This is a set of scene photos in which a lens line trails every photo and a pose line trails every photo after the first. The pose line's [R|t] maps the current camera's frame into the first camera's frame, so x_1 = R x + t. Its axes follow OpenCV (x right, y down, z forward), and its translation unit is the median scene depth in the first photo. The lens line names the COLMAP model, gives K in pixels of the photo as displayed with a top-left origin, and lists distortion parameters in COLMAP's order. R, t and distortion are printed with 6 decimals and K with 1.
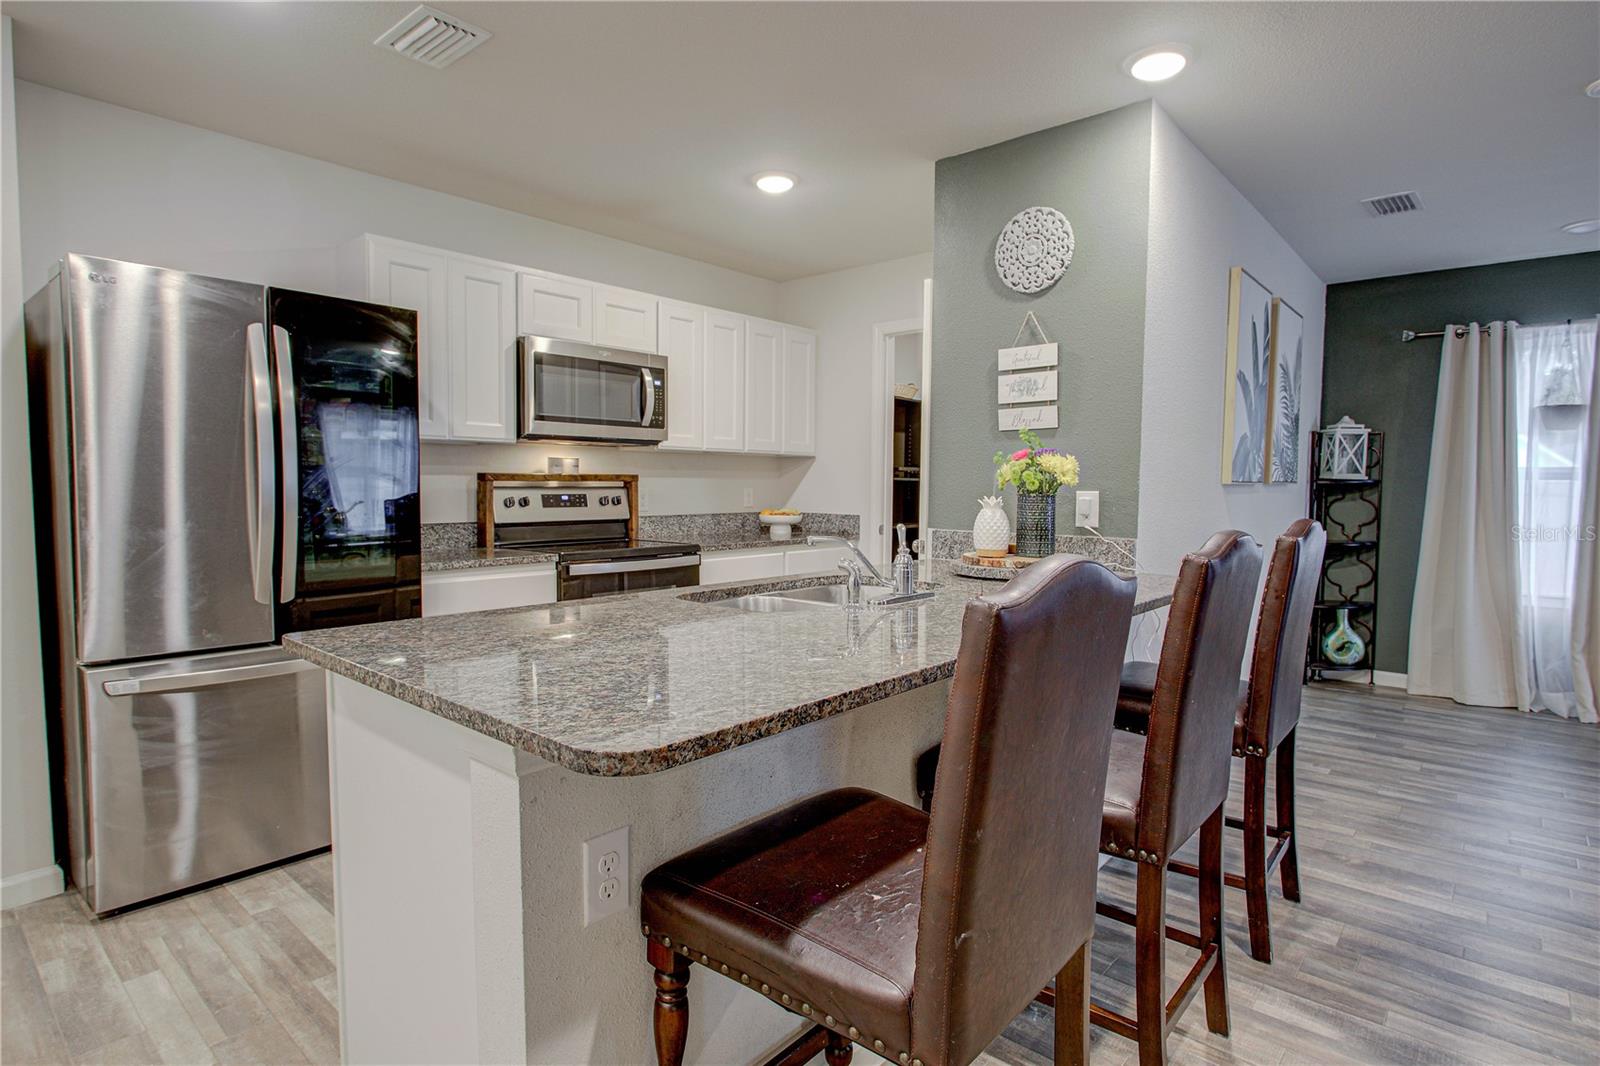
lens RADIAL K [[812.3, 0, 791.5], [0, 812.3, 529.3], [0, 0, 1]] dist [-0.015285, 0.006150]
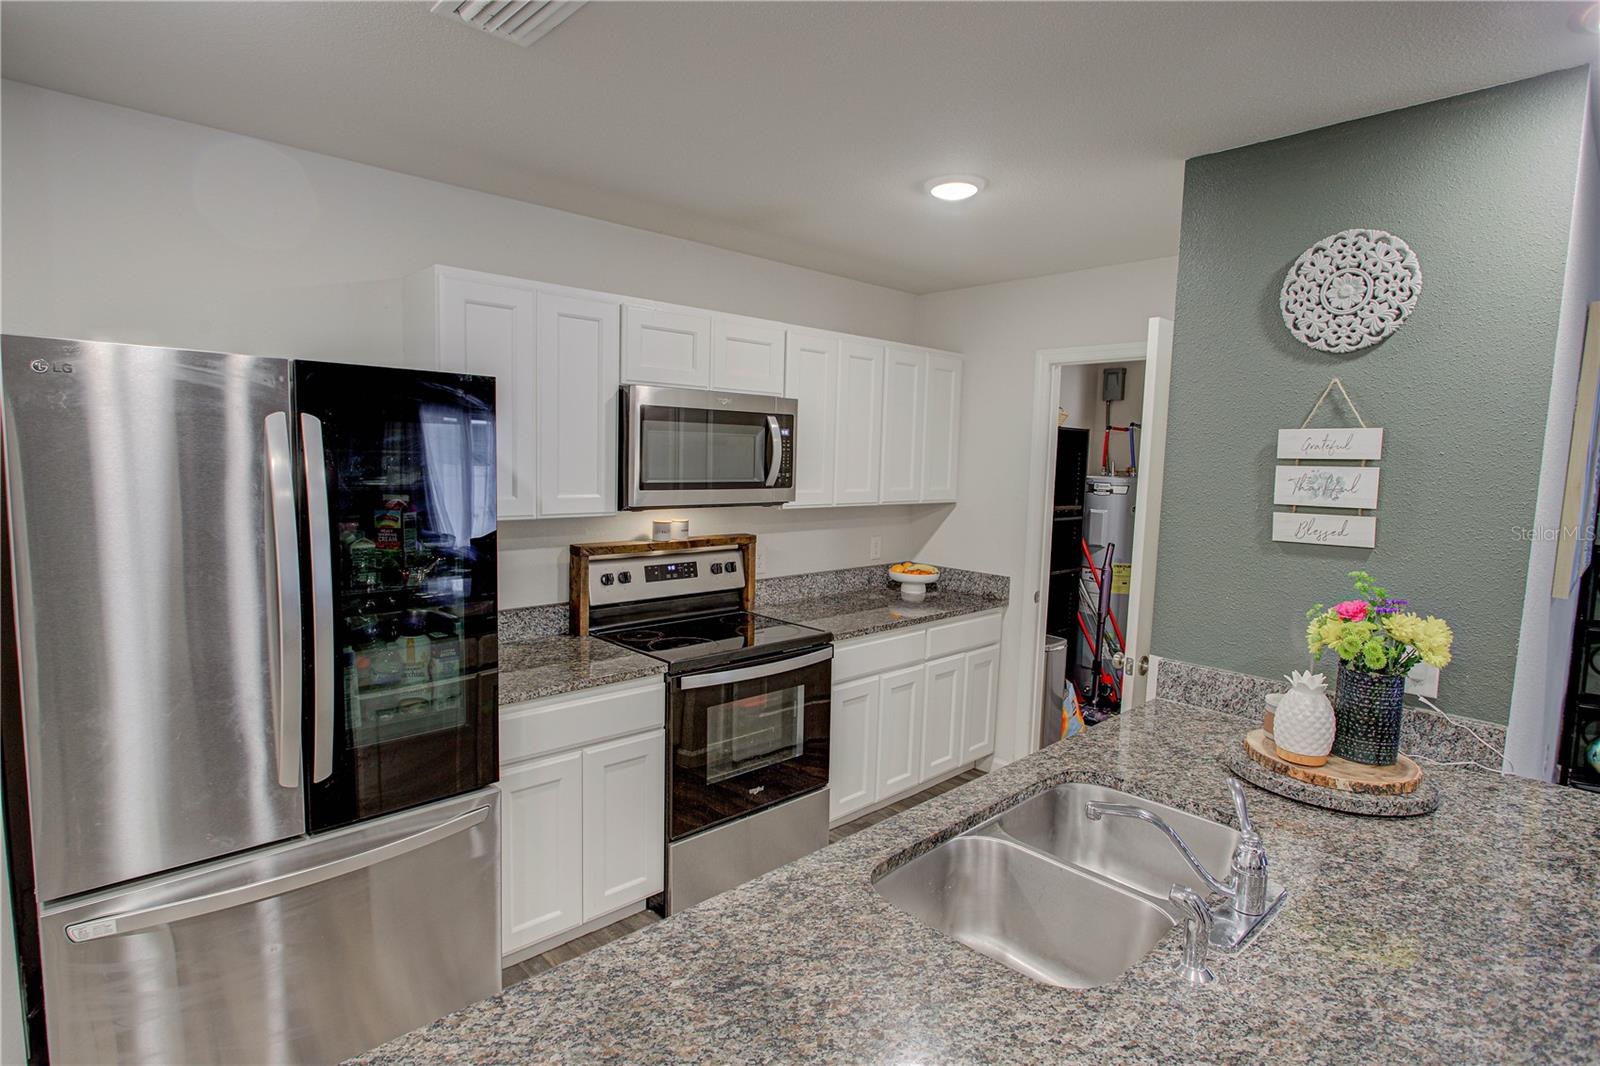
lens RADIAL K [[812.3, 0, 801.1], [0, 812.3, 537.2], [0, 0, 1]] dist [-0.015285, 0.006150]
pose [[0.995856, 0.027892, -0.086565, -0.082110], [-0.024214, 0.998771, 0.043246, -0.118507], [0.087665, -0.040971, 0.995307, 0.200615]]
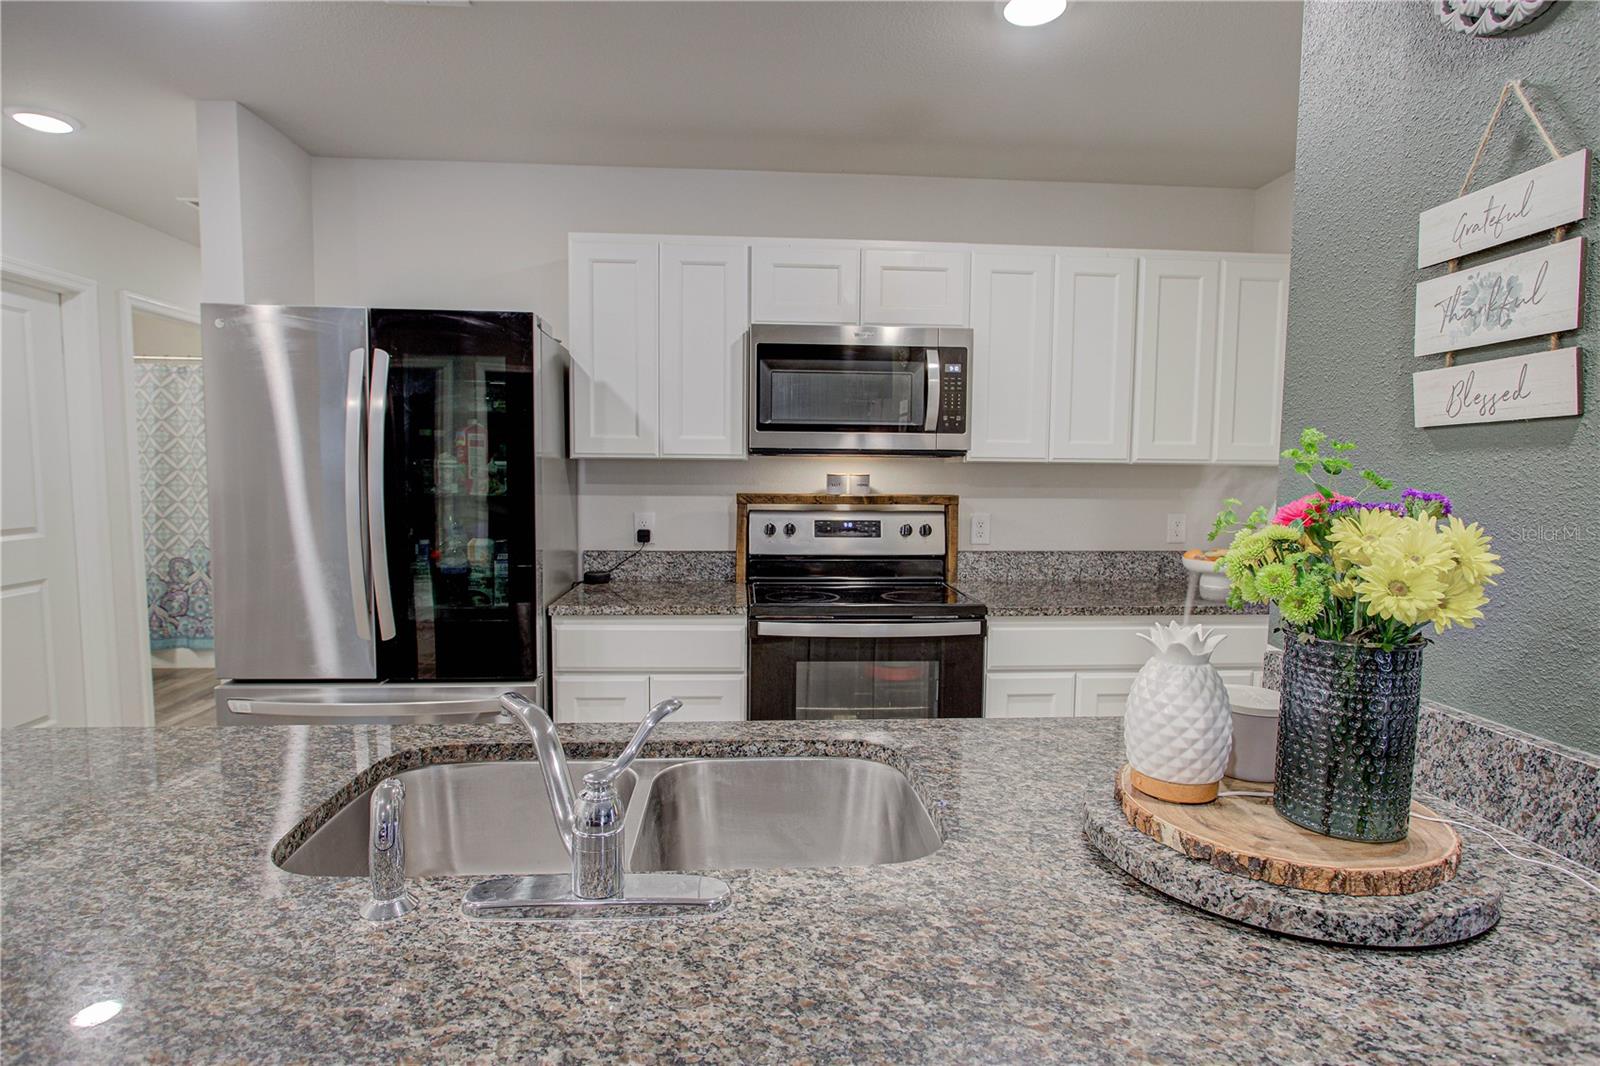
lens RADIAL K [[812.3, 0, 814.0], [0, 812.3, 541.6], [0, 0, 1]] dist [-0.015285, 0.006150]
pose [[0.731202, 0.060028, -0.679514, 0.253130], [-0.045519, 0.998194, 0.039198, -0.056662], [0.680640, 0.002269, 0.732614, 0.430795]]
